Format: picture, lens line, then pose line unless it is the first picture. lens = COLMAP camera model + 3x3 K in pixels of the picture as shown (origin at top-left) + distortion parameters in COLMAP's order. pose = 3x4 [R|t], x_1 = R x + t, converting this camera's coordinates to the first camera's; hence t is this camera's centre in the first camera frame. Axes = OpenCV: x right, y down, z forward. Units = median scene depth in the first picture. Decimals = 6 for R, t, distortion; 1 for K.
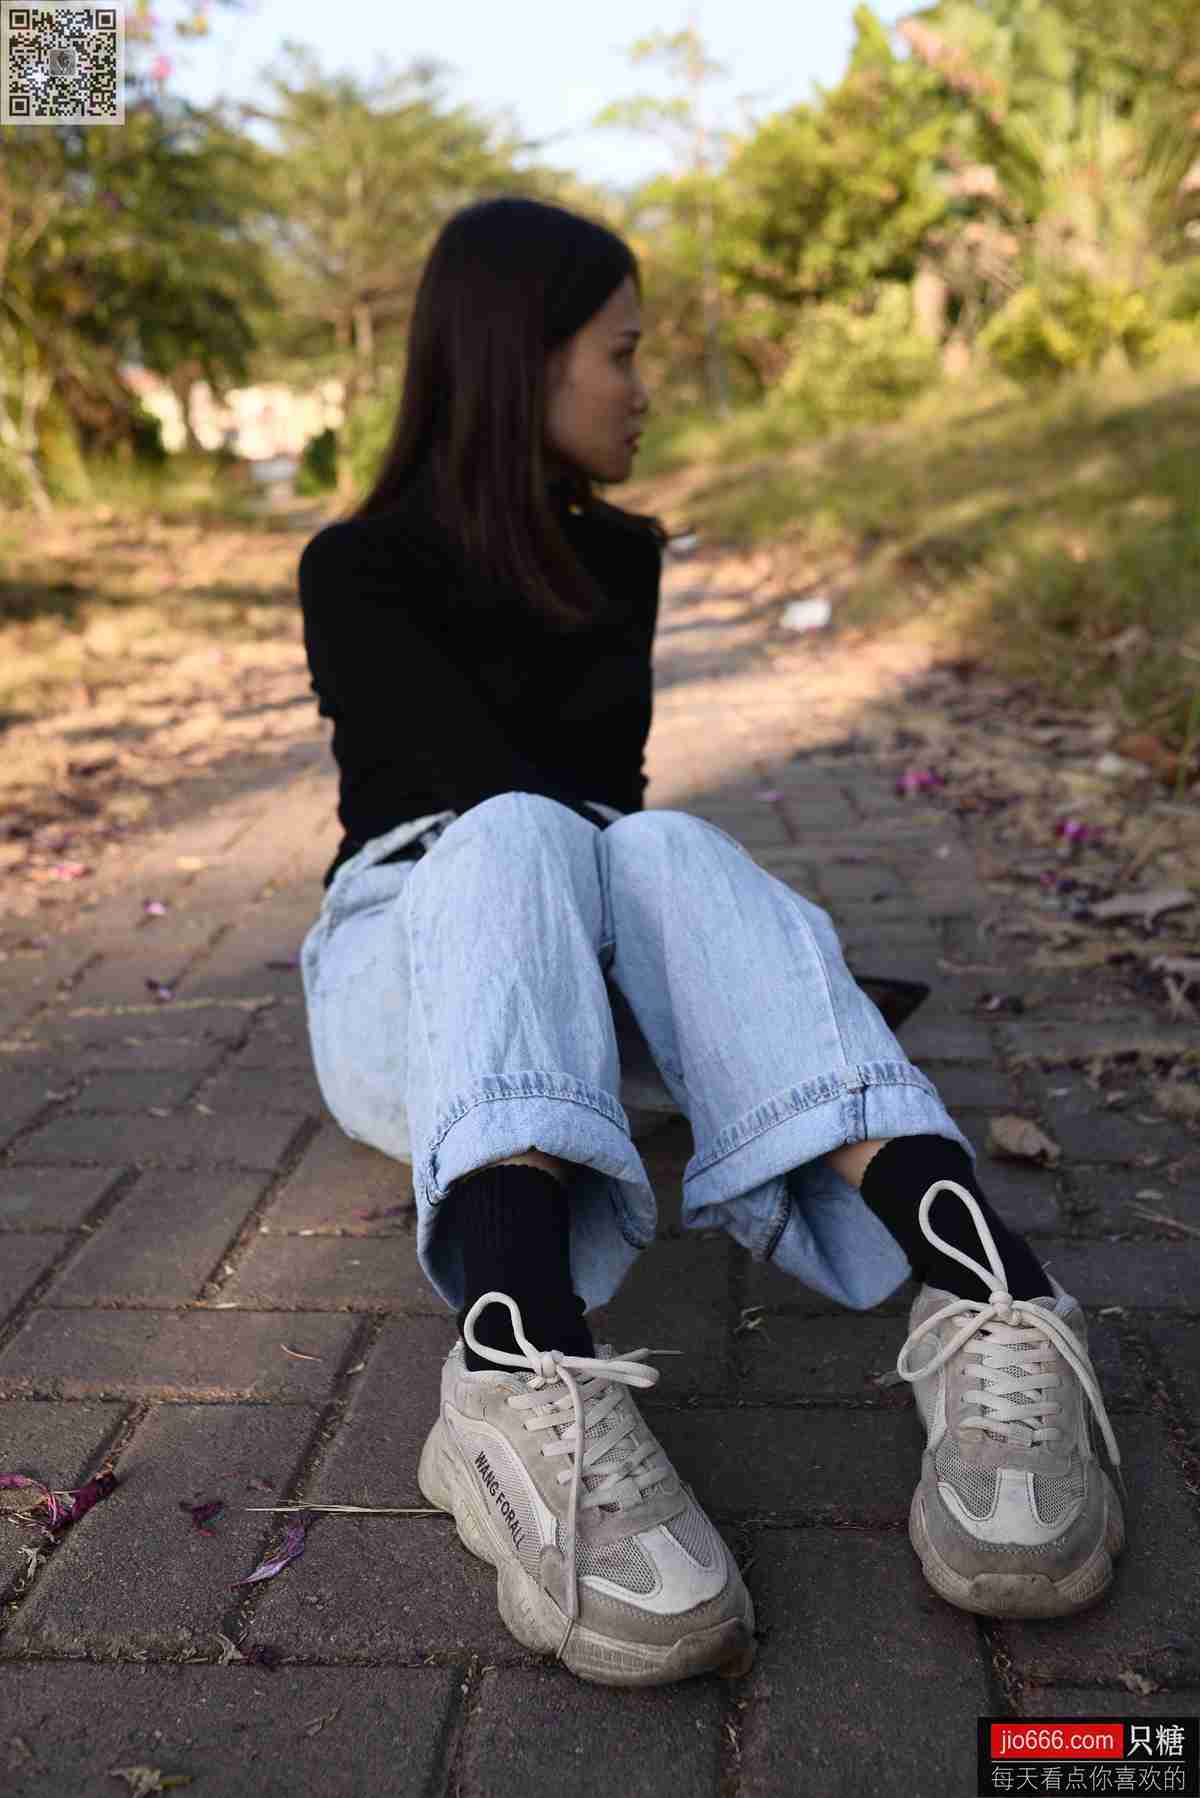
lens RADIAL K [[1810.2, 0, 600.4], [0, 1810.2, 895.0], [0, 0, 1]] dist [-0.002190, 0.003780]
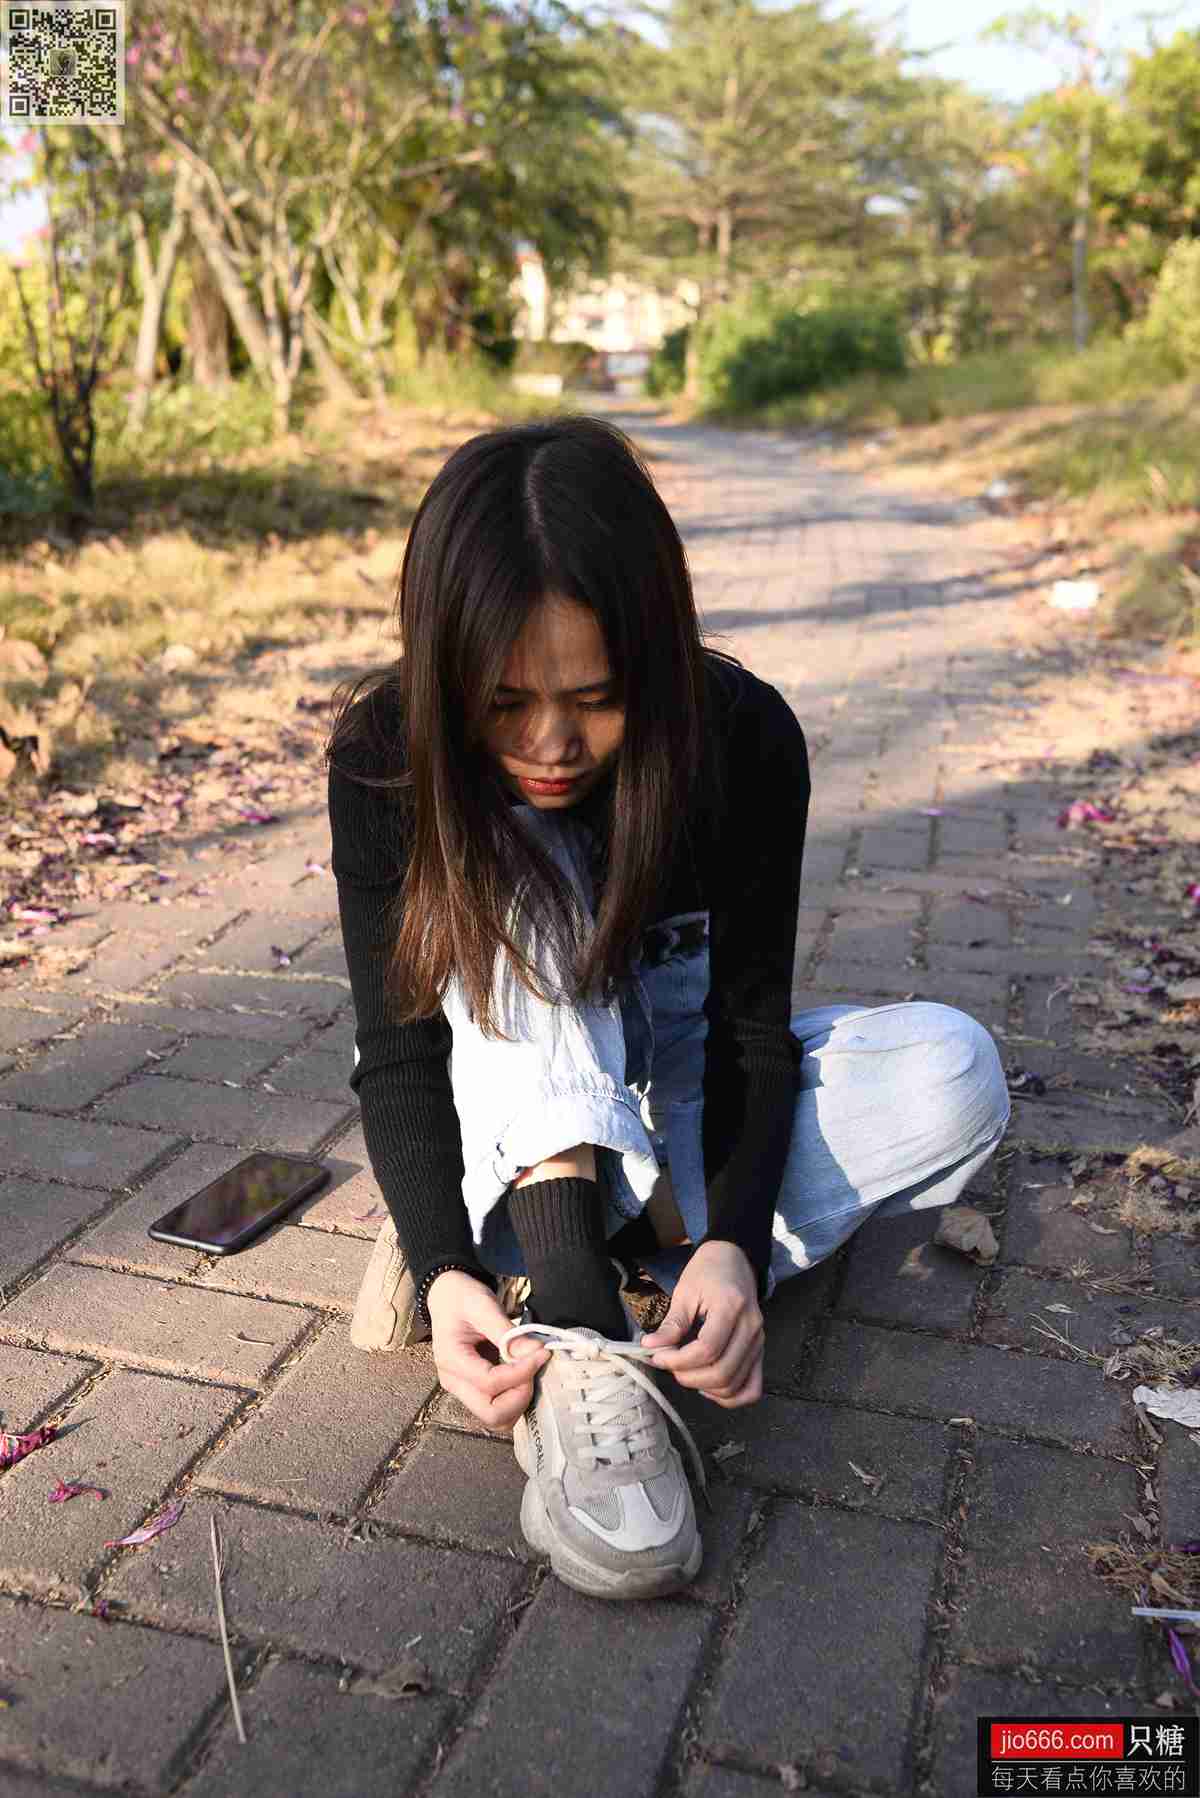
lens RADIAL K [[1785.8, 0, 600.7], [0, 1785.8, 905.3], [0, 0, 1]] dist [0.005349, -0.009524]
pose [[0.979809, 0.122569, -0.157960, 0.160706], [-0.113380, 0.991360, 0.065961, -0.100551], [0.164680, -0.046719, 0.985240, -0.068628]]
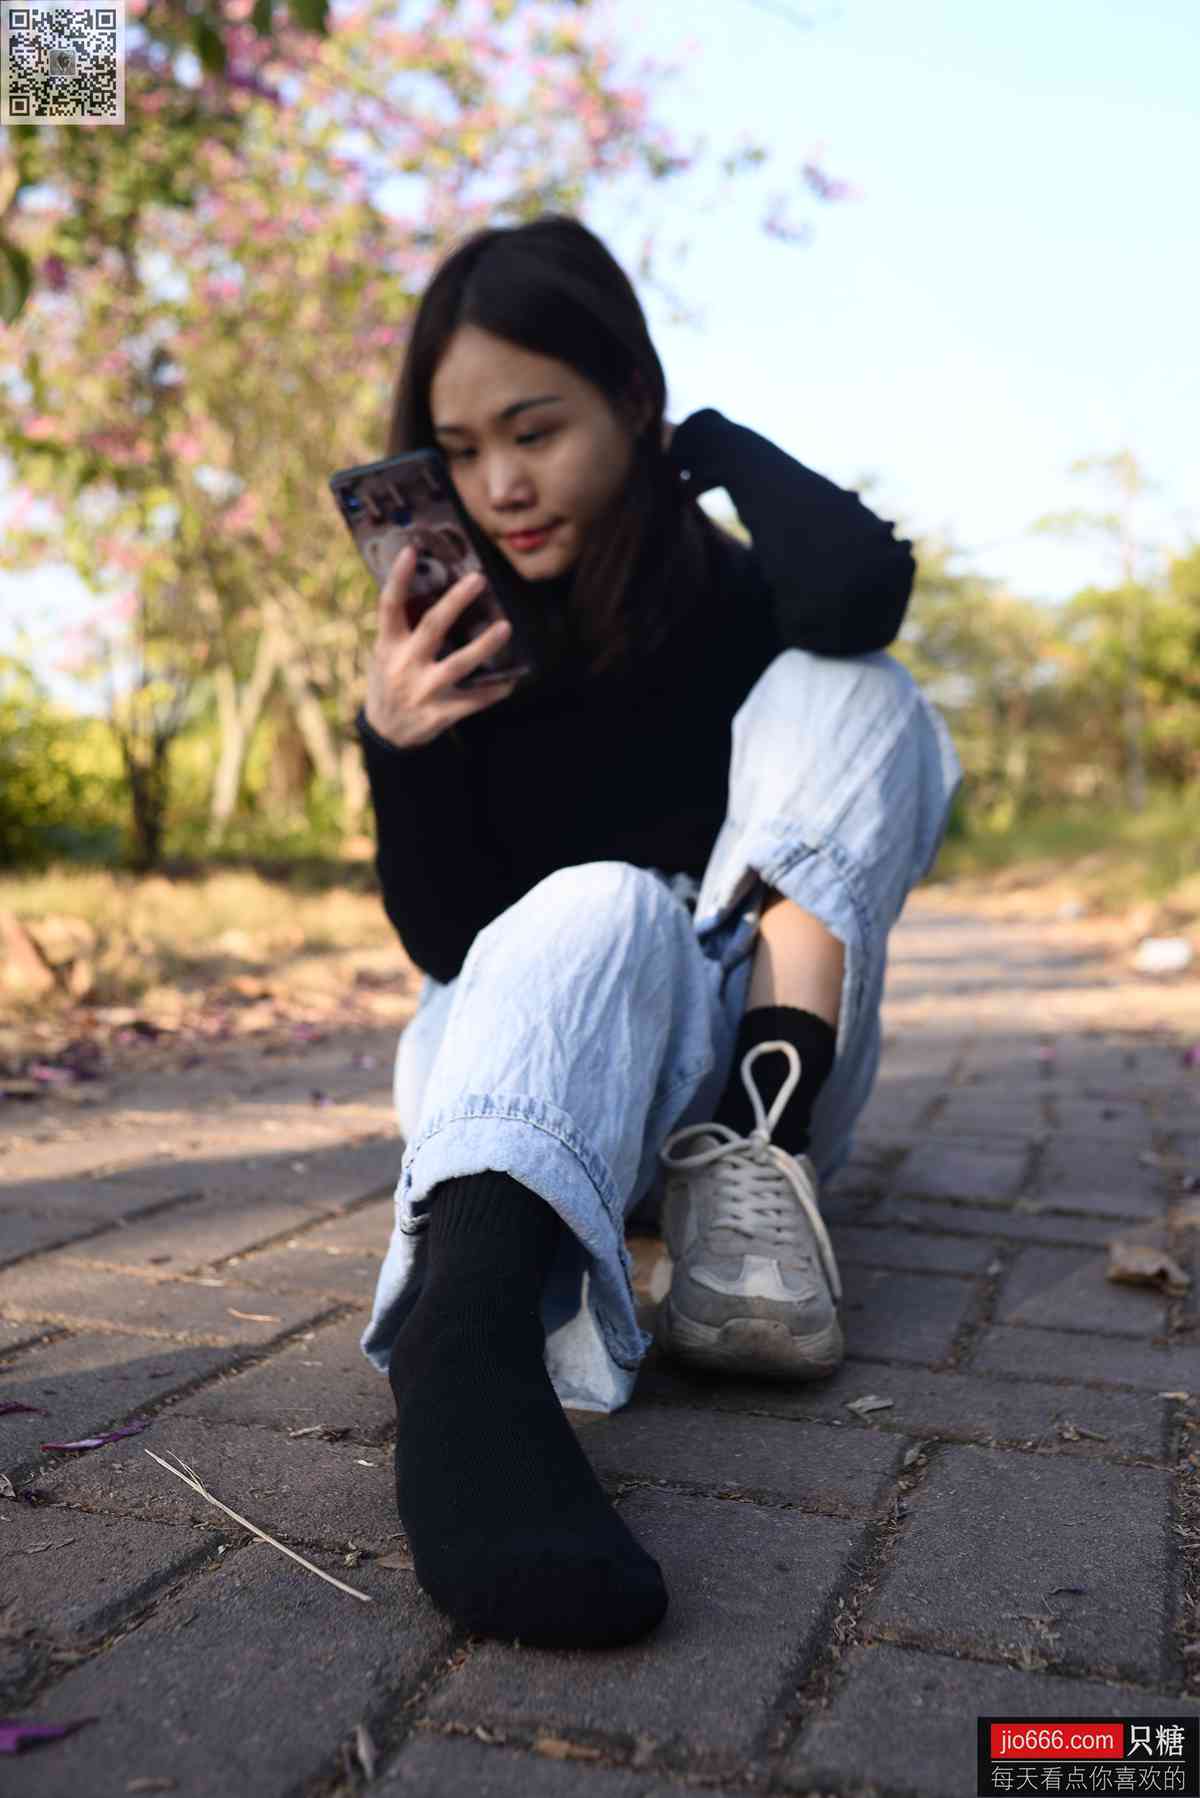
lens RADIAL K [[1821.8, 0, 597.9], [0, 1821.8, 896.7], [0, 0, 1]] dist [0.000439, 0.001410]
pose [[0.972451, 0.074262, -0.220963, 0.153843], [-0.118031, 0.974268, -0.192015, 0.158513], [0.201018, 0.212806, 0.956193, 0.075696]]
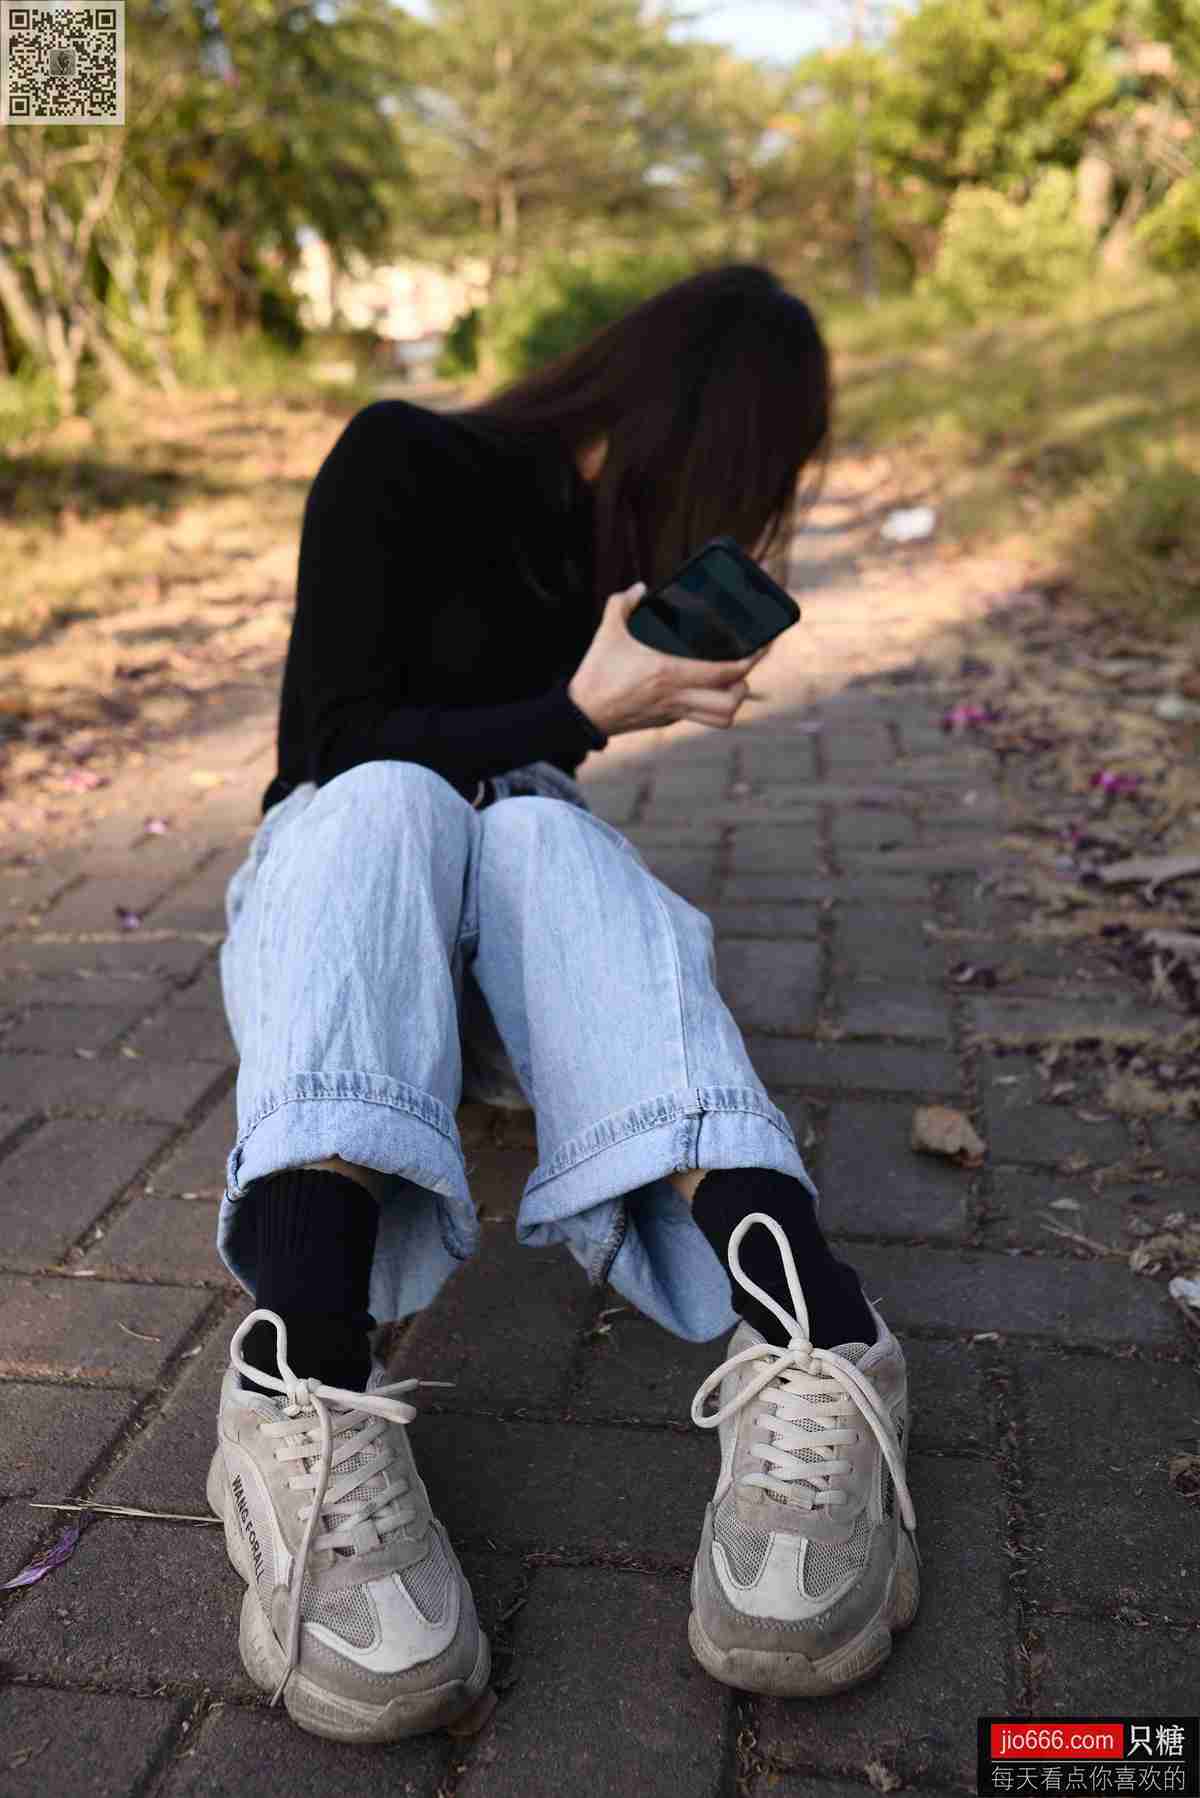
lens RADIAL K [[1809.7, 0, 597.0], [0, 1809.7, 901.3], [0, 0, 1]] dist [0.000956, -0.002831]
pose [[0.996632, 0.042170, -0.070336, 0.109310], [-0.037735, 0.997285, 0.063236, -0.039076], [0.072812, -0.060369, 0.995517, 0.046900]]
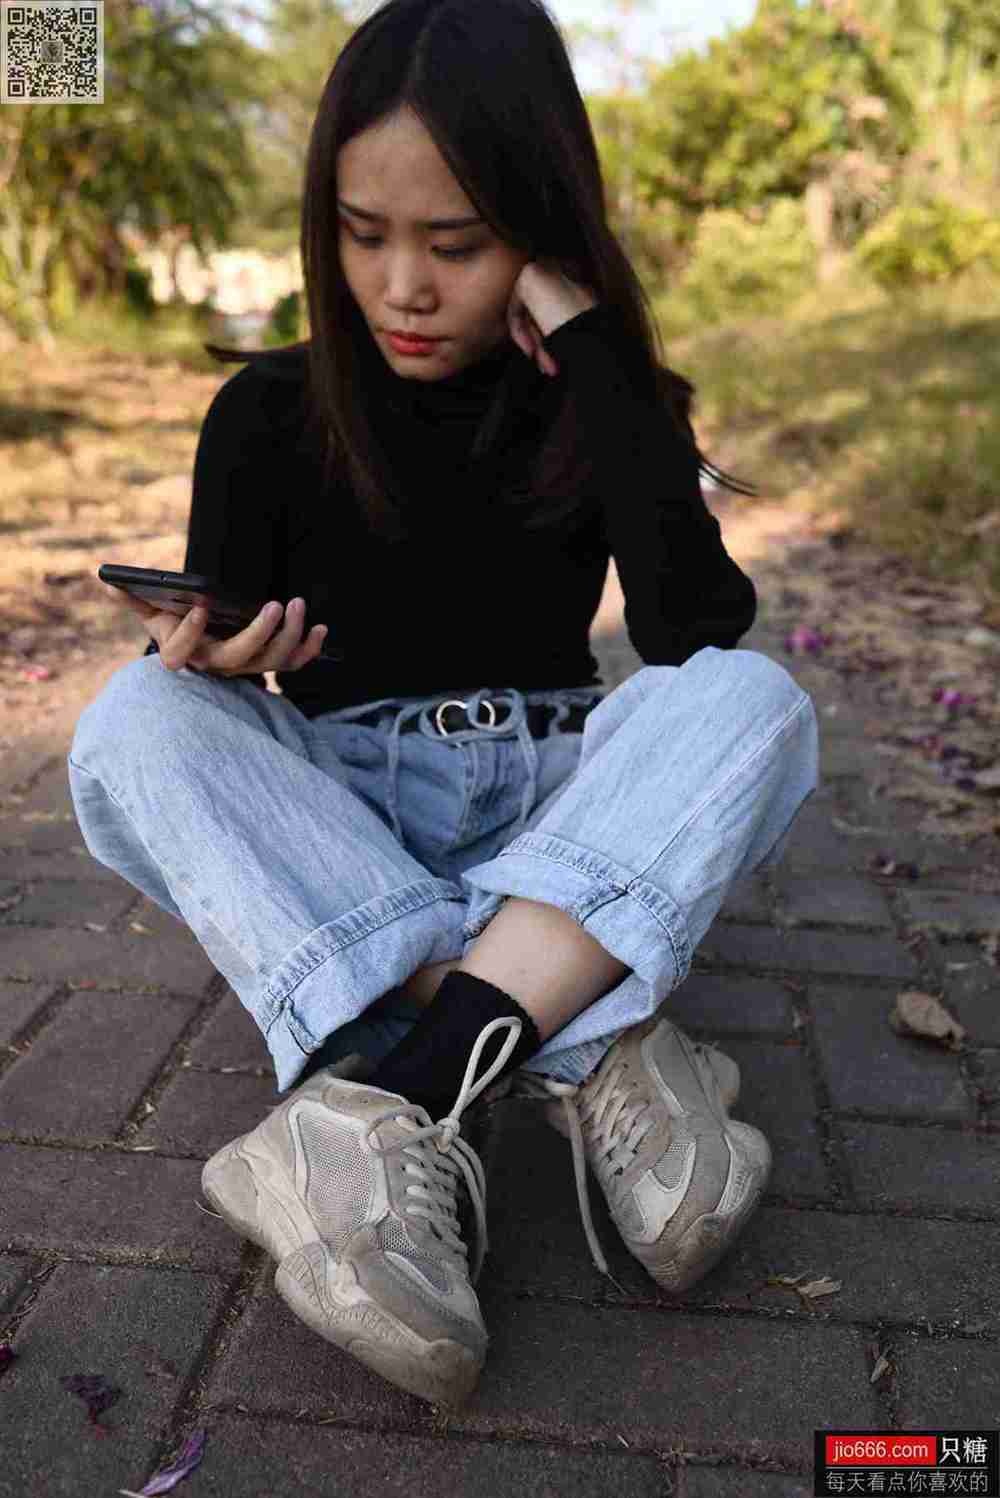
lens RADIAL K [[1517.8, 0, 498.3], [0, 1517.8, 747.1], [0, 0, 1]] dist [0.000439, 0.001410]
pose [[0.997830, 0.065811, 0.002234, -0.022500], [-0.065849, 0.997364, 0.030487, -0.028385], [-0.000222, -0.030568, 0.999533, 0.138377]]
